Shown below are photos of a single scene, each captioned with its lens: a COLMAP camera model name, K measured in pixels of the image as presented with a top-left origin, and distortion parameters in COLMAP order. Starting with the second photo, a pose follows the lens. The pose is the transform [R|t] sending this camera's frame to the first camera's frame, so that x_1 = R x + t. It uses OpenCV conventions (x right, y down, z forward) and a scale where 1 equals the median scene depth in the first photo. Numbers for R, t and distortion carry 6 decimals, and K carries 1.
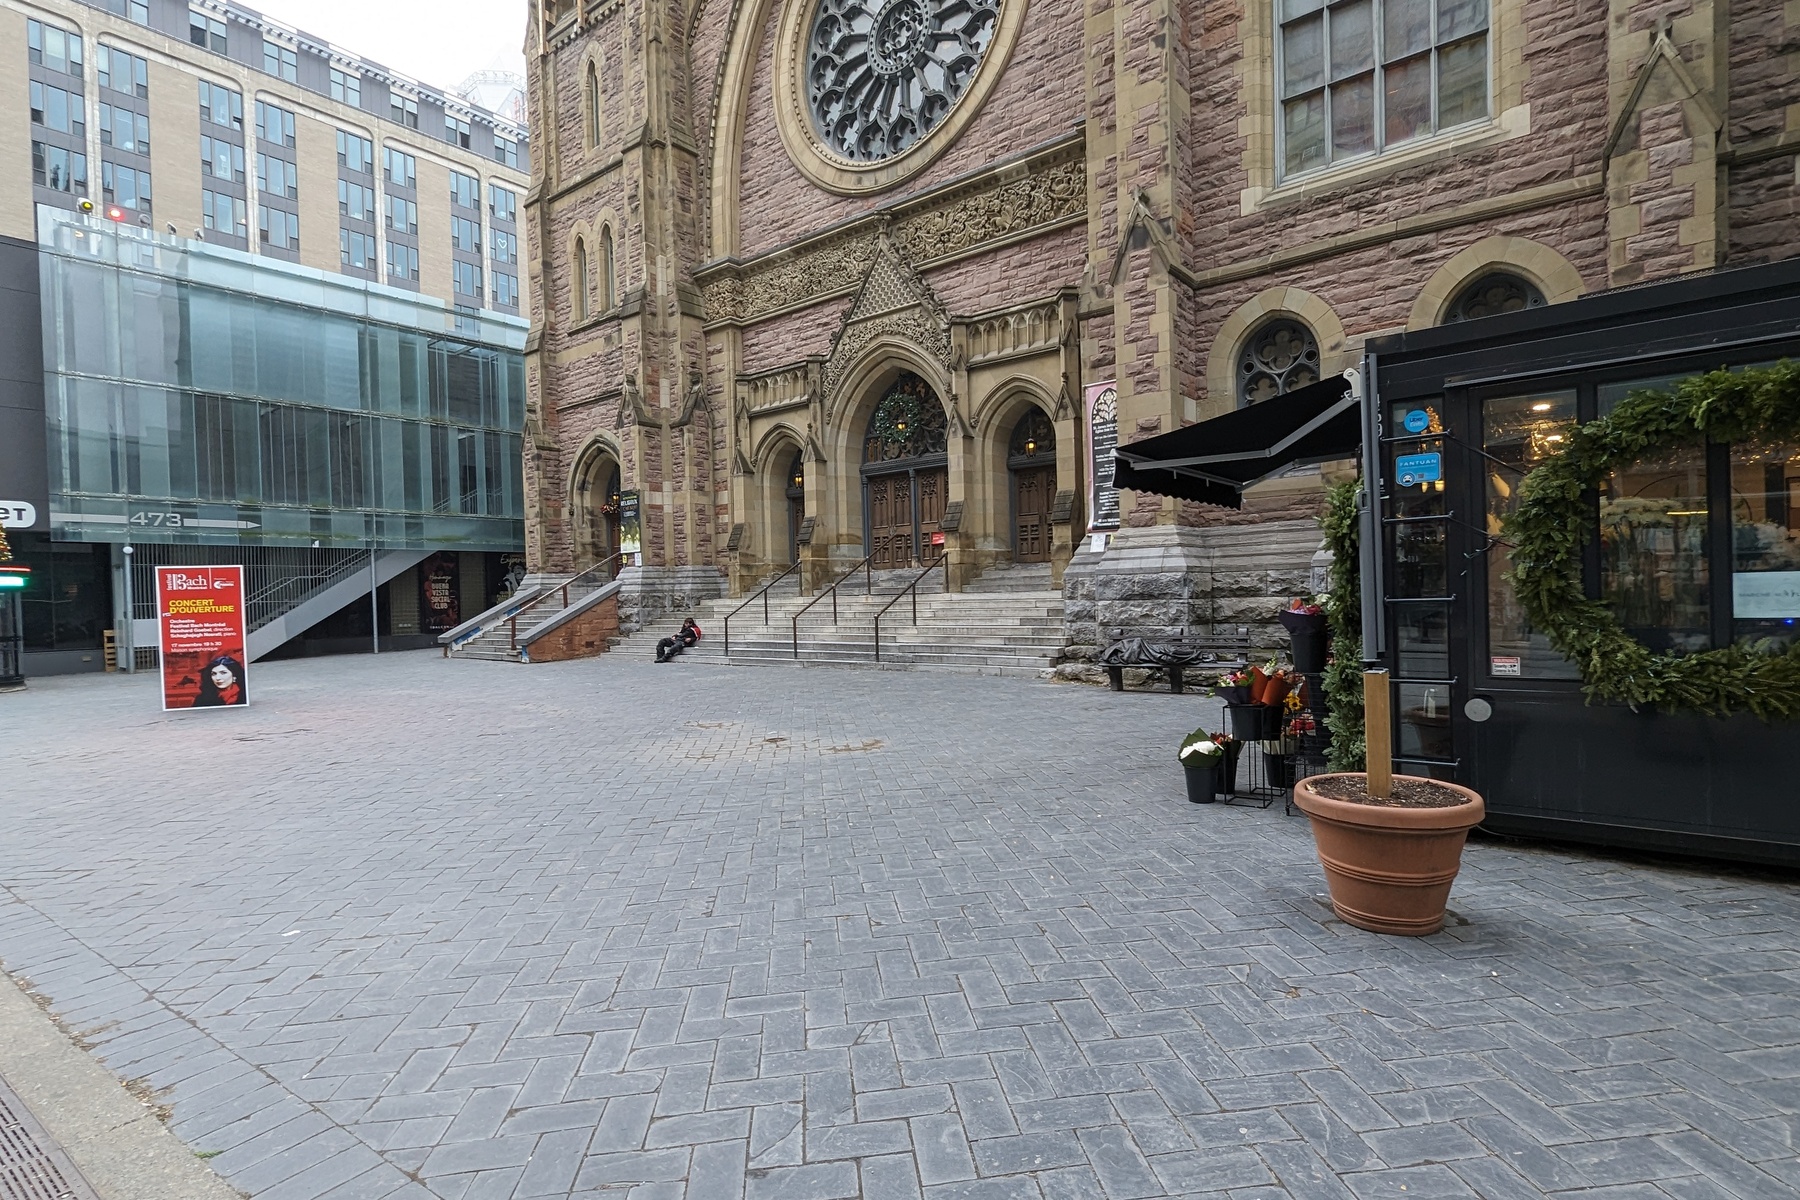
lens RADIAL K [[880.9, 0, 907.0], [0, 880.9, 603.5], [0, 0, 1]] dist [0.002131, -0.001099]
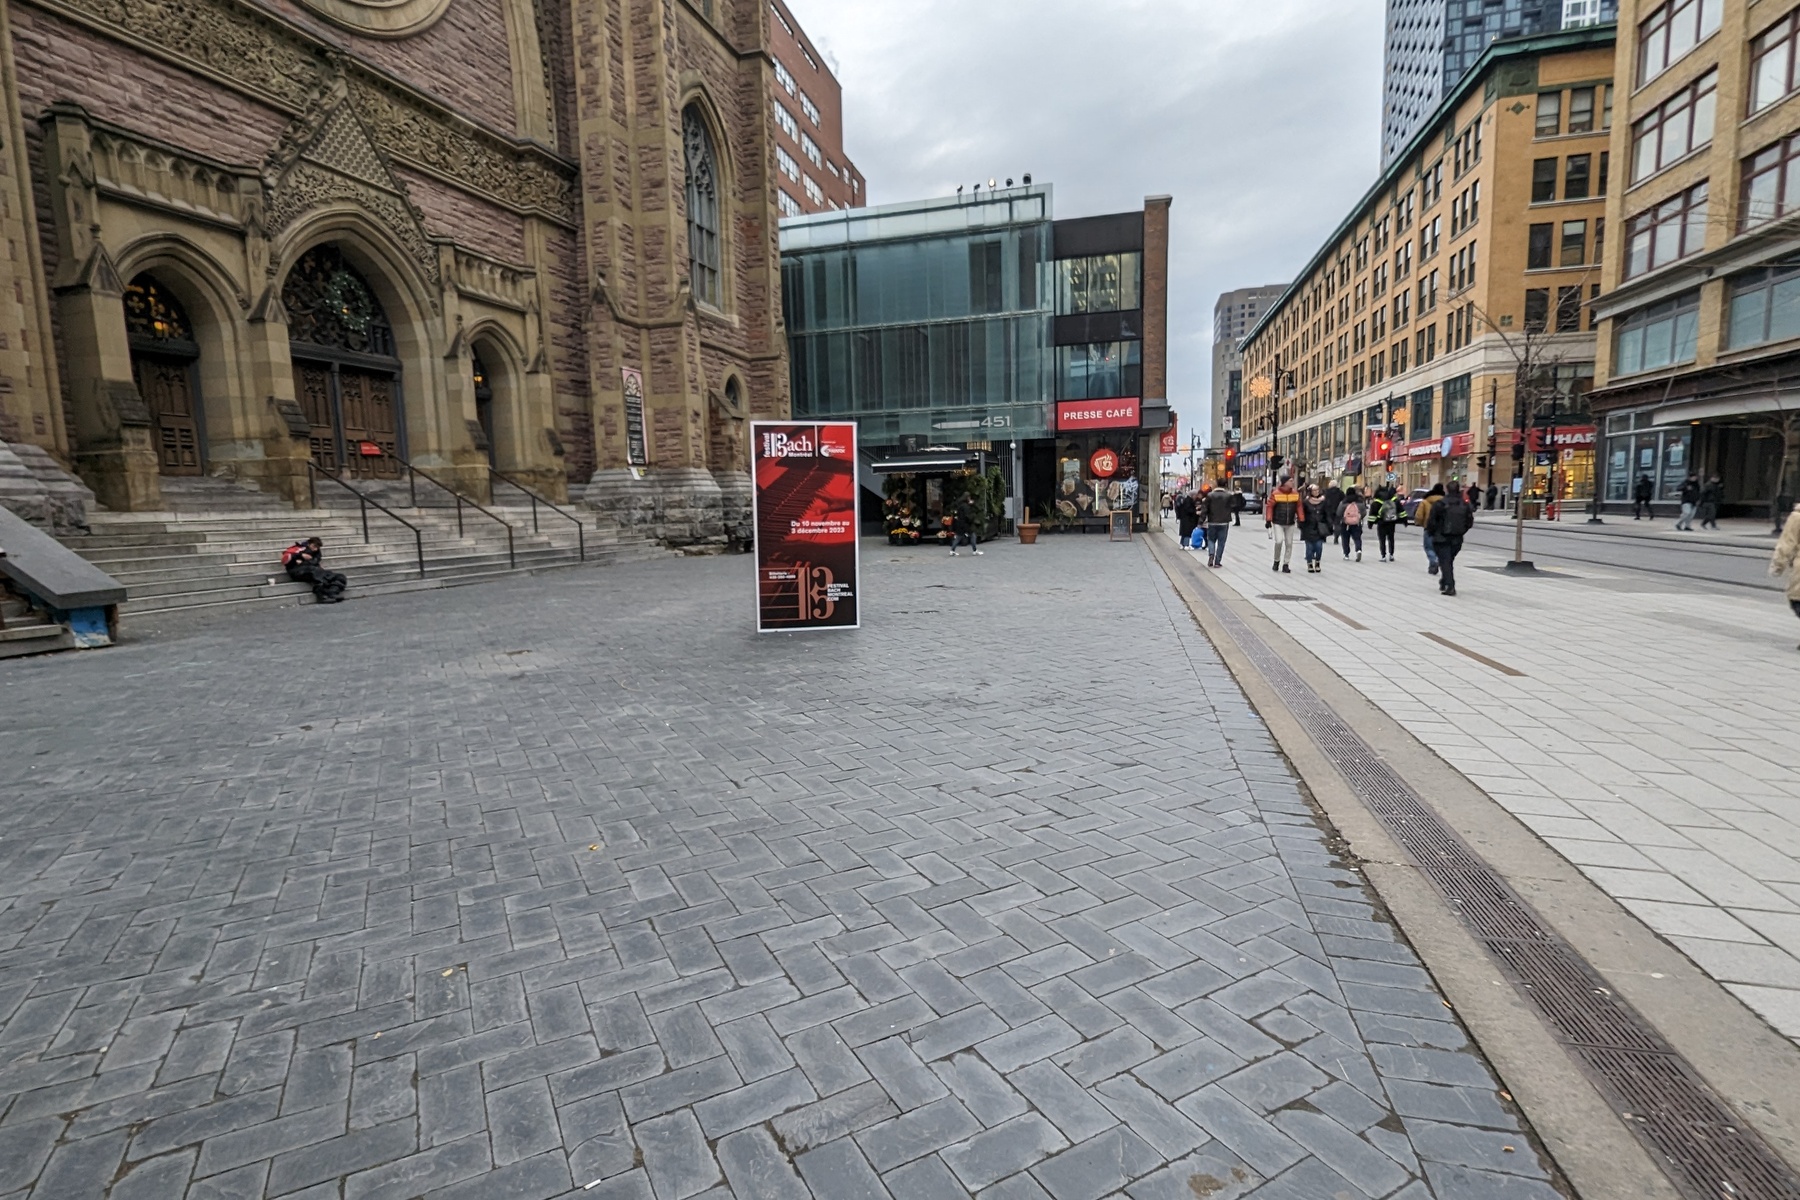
lens RADIAL K [[880.9, 0, 907.7], [0, 880.9, 605.0], [0, 0, 1]] dist [0.002131, -0.001099]
pose [[-0.371024, -0.070395, 0.925951, -1.002426], [0.046961, 0.994424, 0.094417, 0.026768], [-0.927435, 0.078515, -0.365650, 0.810239]]
